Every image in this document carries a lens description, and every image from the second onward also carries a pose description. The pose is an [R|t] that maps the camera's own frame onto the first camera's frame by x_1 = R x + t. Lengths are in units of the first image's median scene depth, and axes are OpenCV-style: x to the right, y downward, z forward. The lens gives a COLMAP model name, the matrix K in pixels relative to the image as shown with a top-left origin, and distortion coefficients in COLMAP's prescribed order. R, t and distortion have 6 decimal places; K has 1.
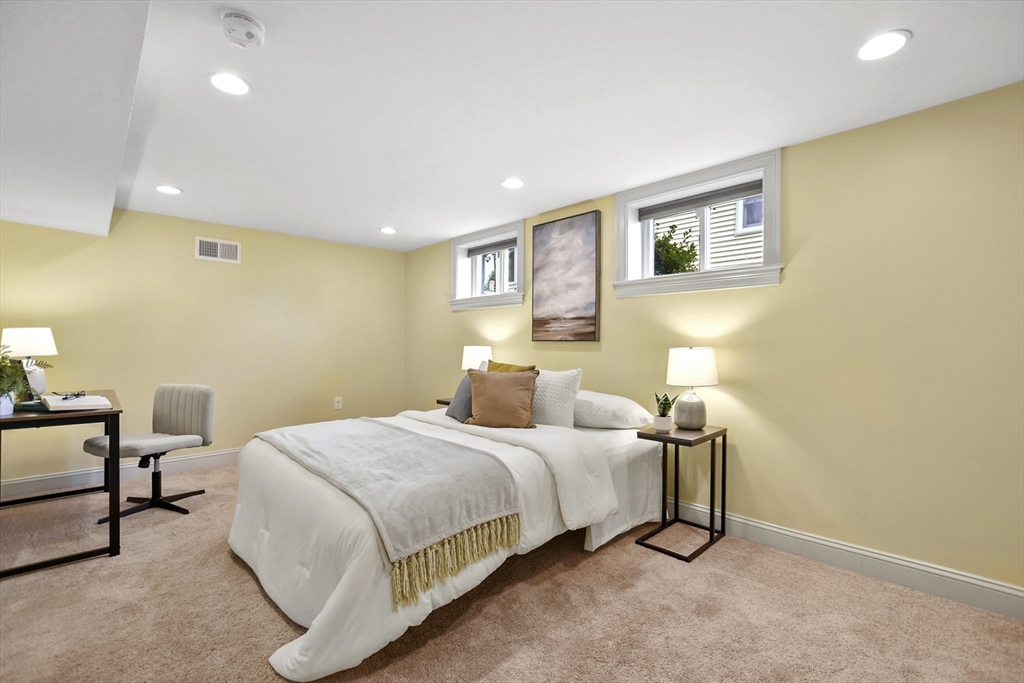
lens RADIAL K [[452.2, 0, 509.9], [0, 452.2, 344.0], [0, 0, 1]] dist [-0.006622, 0.001746]
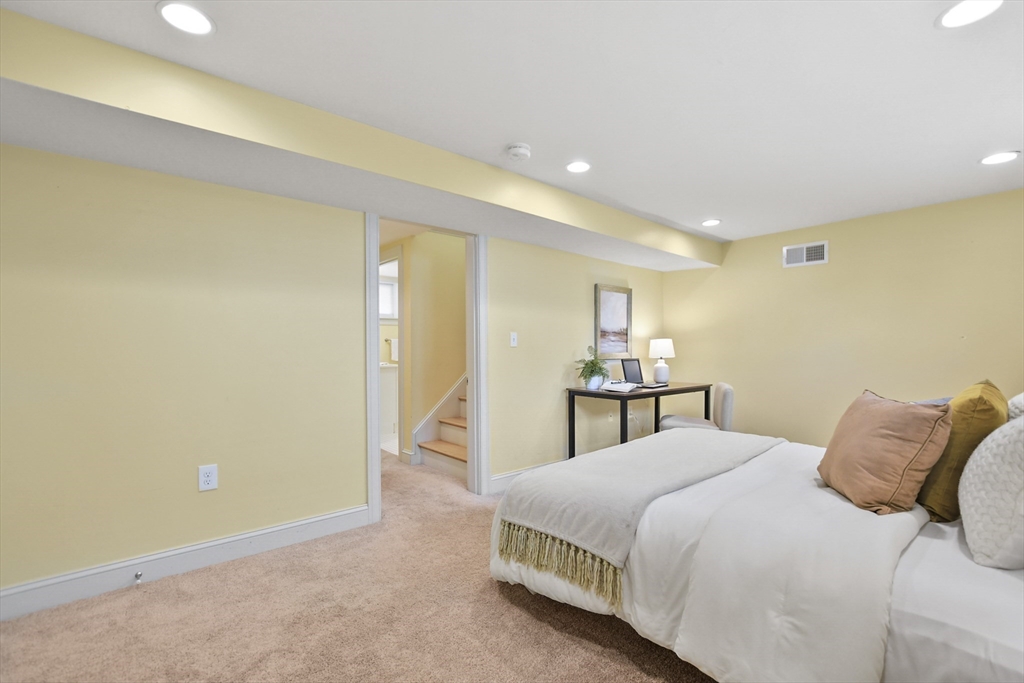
lens RADIAL K [[452.2, 0, 510.5], [0, 452.2, 344.9], [0, 0, 1]] dist [-0.006622, 0.001746]
pose [[-0.053174, -0.012501, -0.998507, 0.565067], [0.005591, 0.999902, -0.012816, 0.000904], [0.998570, -0.006264, -0.053099, 0.601422]]
